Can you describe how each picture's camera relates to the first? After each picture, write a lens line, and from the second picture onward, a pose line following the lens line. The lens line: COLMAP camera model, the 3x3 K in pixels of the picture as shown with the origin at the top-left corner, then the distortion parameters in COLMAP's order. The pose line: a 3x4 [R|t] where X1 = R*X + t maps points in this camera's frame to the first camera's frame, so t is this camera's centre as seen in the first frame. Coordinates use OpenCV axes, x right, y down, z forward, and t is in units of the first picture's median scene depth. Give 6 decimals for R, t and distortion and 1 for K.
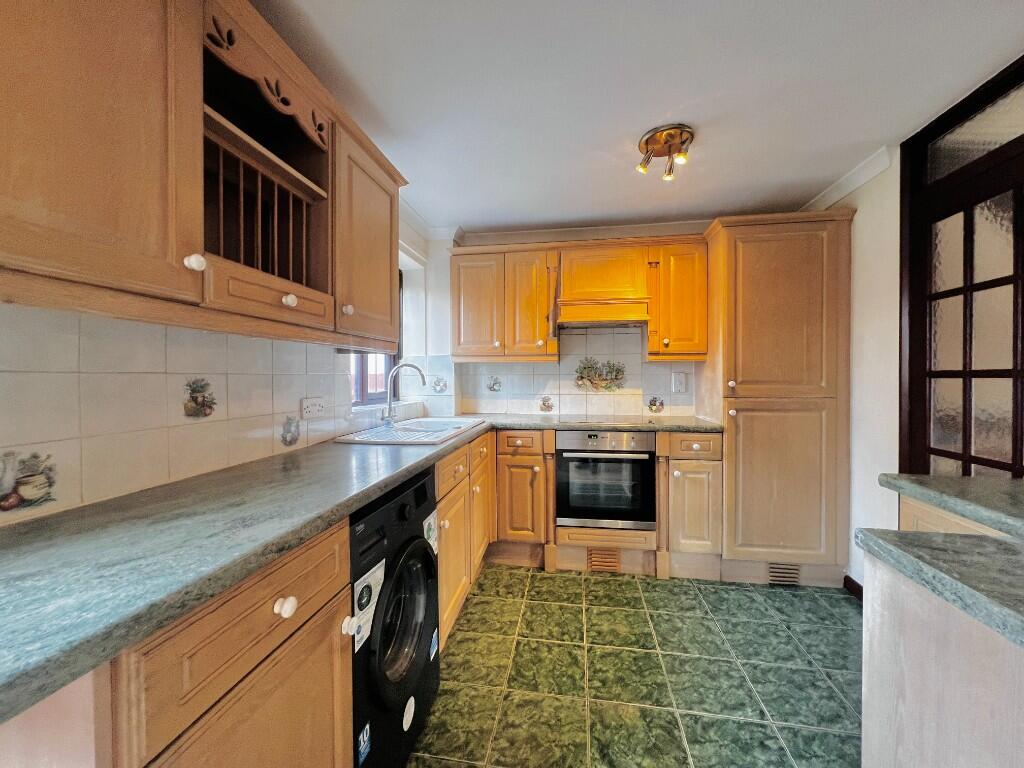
lens RADIAL K [[410.0, 0, 511.0], [0, 410.0, 381.2], [0, 0, 1]] dist [-0.001564, -0.000347]
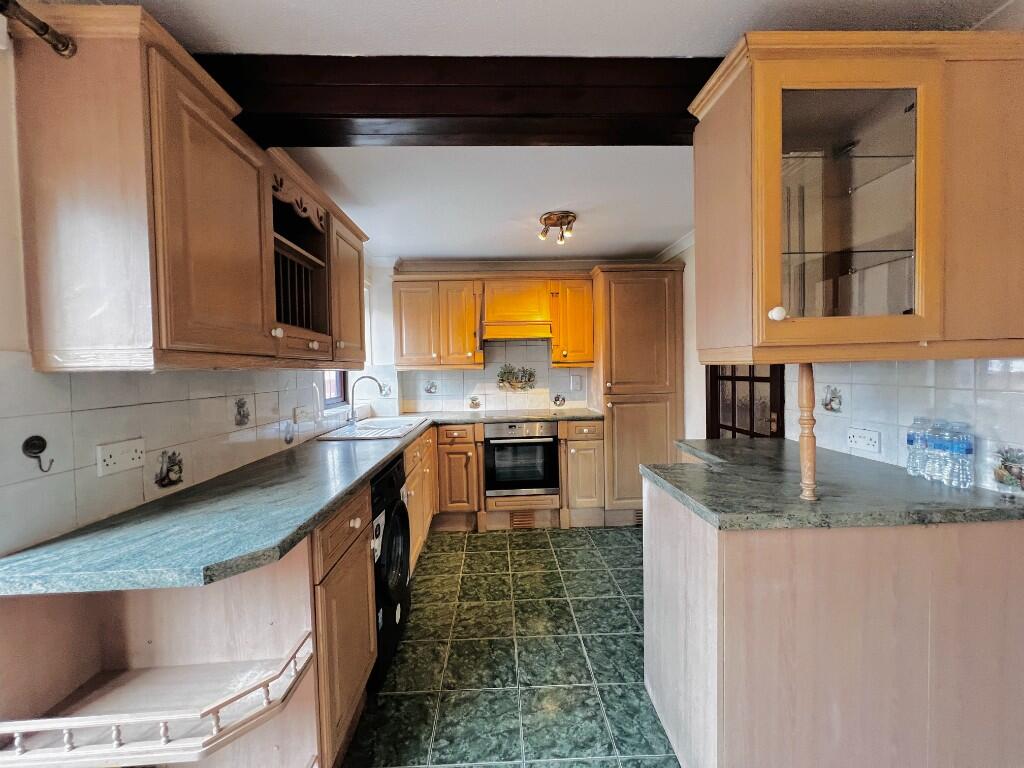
lens RADIAL K [[410.0, 0, 511.7], [0, 410.0, 382.6], [0, 0, 1]] dist [-0.001564, -0.000347]
pose [[0.979638, -0.024348, 0.199288, -0.076658], [0.020550, 0.999566, 0.021106, -0.044579], [-0.199716, -0.016581, 0.979714, -0.361670]]
